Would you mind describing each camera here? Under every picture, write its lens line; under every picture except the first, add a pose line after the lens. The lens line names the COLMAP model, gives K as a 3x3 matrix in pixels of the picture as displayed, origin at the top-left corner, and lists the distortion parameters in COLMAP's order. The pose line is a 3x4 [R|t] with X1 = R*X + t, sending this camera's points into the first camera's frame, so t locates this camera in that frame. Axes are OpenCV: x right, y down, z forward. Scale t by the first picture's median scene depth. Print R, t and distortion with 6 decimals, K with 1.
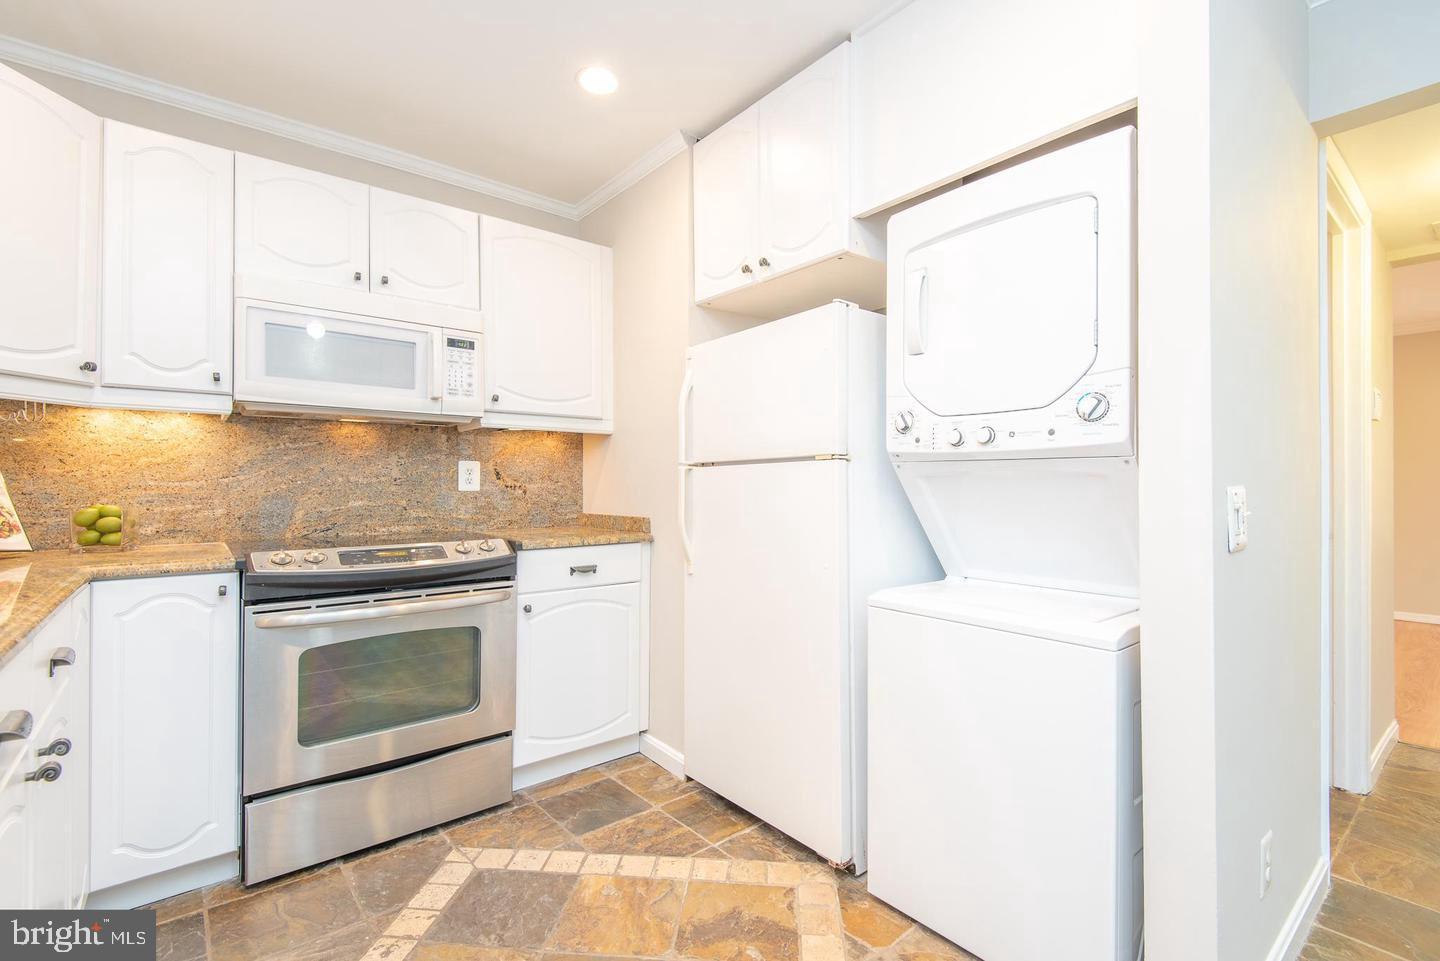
lens RADIAL K [[653.6, 0, 715.7], [0, 653.6, 483.5], [0, 0, 1]] dist [0.026186, -0.008335]
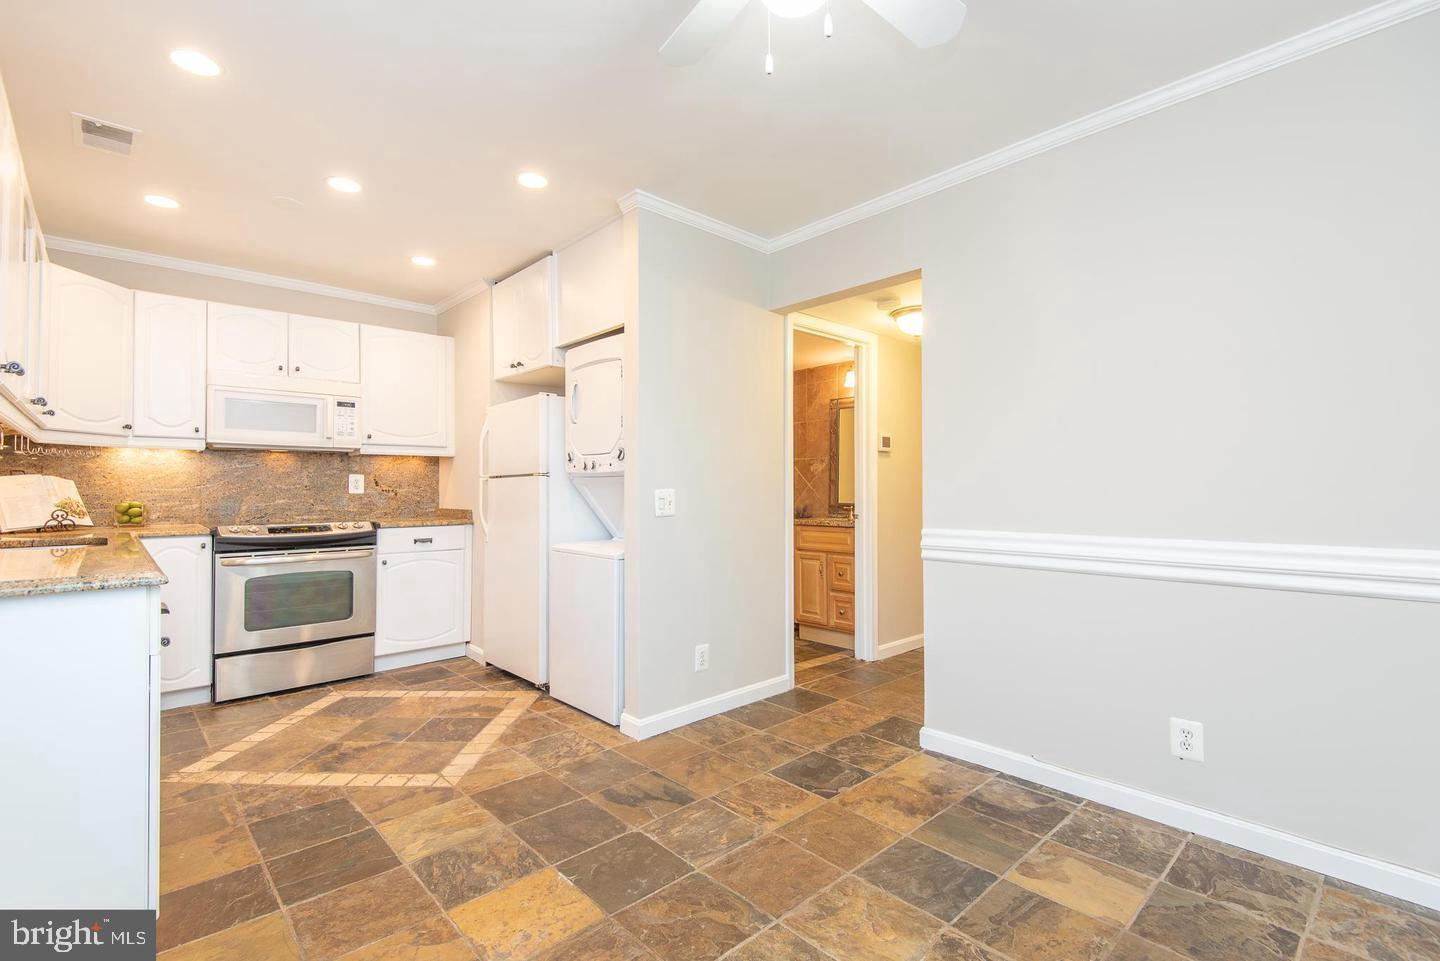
lens RADIAL K [[653.6, 0, 715.6], [0, 653.6, 482.3], [0, 0, 1]] dist [0.026186, -0.008335]
pose [[0.997968, -0.002311, 0.063681, 0.493930], [0.002831, 0.999963, -0.008077, -0.000190], [-0.063660, 0.008241, 0.997938, -0.812636]]
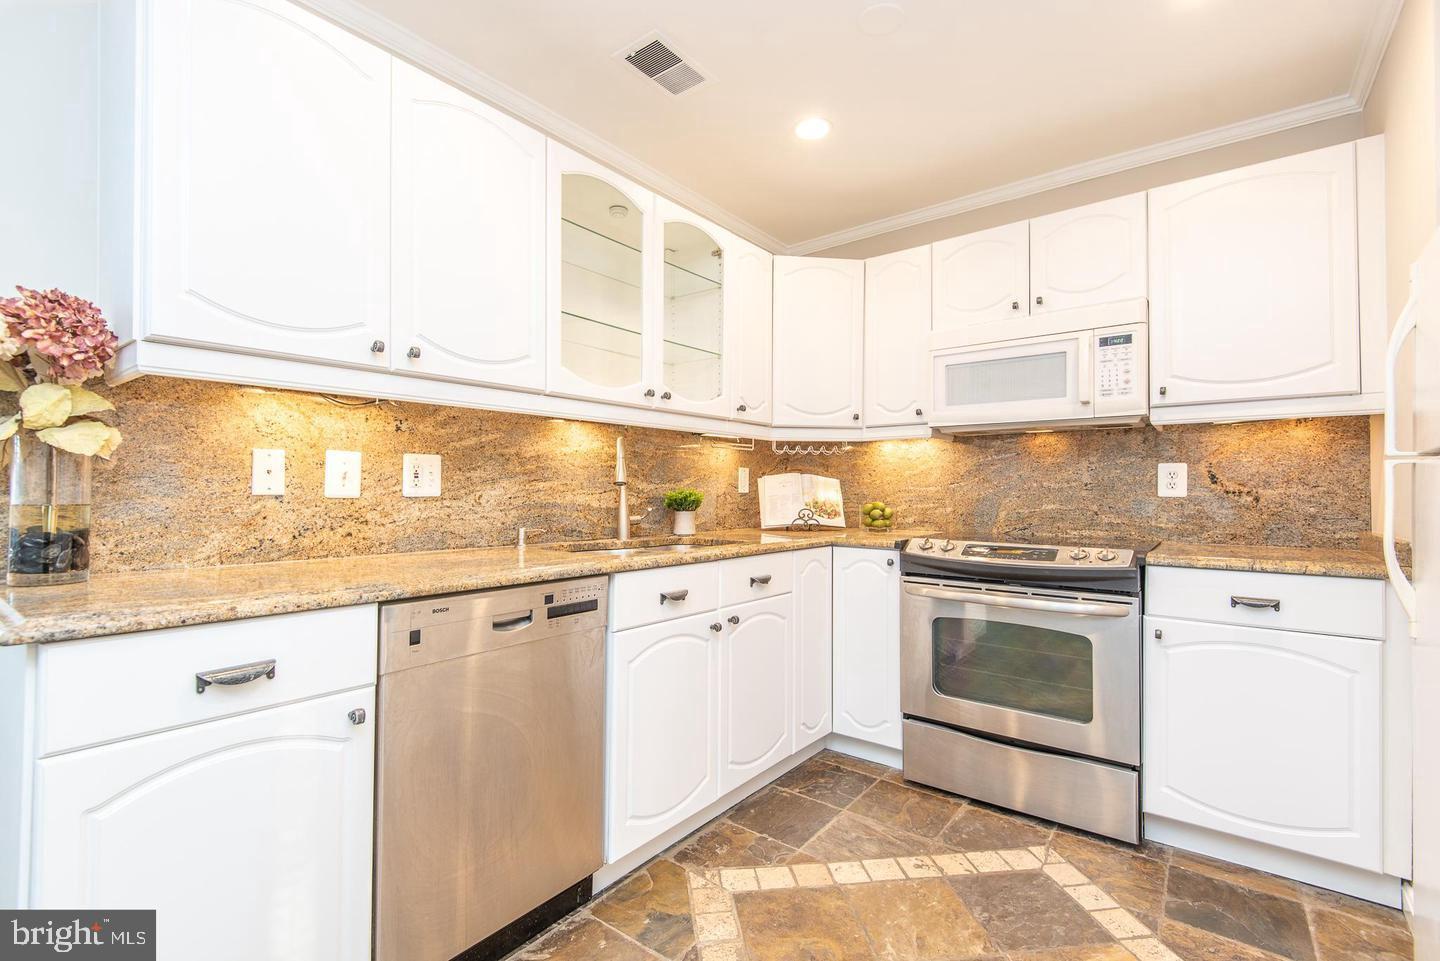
lens RADIAL K [[653.6, 0, 717.4], [0, 653.6, 483.2], [0, 0, 1]] dist [0.026186, -0.008335]
pose [[0.227987, -0.008102, -0.973630, 0.456565], [-0.000950, 0.999963, -0.008544, 0.001405], [0.973664, 0.002873, 0.227971, 0.254074]]
